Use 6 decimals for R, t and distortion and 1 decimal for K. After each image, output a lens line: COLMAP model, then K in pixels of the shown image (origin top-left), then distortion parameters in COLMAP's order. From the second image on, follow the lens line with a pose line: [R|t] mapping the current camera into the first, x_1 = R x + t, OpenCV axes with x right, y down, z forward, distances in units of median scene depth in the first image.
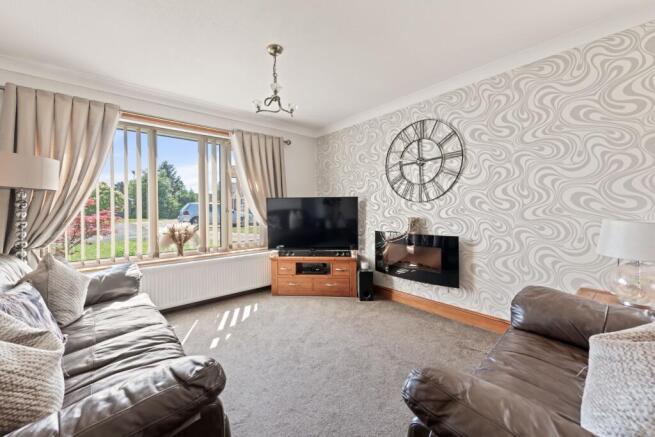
lens RADIAL K [[257.8, 0, 327.4], [0, 257.8, 212.4], [0, 0, 1]] dist [0.001141, 0.000072]
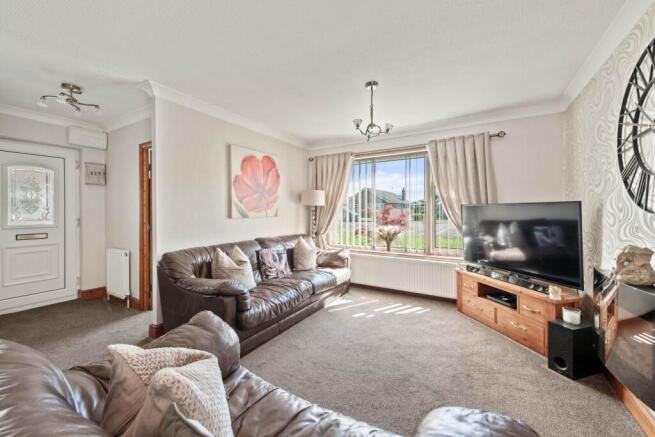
lens RADIAL K [[261.6, 0, 330.0], [0, 261.6, 218.9], [0, 0, 1]] dist [0.003841, 0.000074]
pose [[0.309651, 0.037991, -0.950091, 0.576332], [-0.016467, 0.999266, 0.034591, -0.035300], [0.950708, 0.004934, 0.310049, 0.296906]]
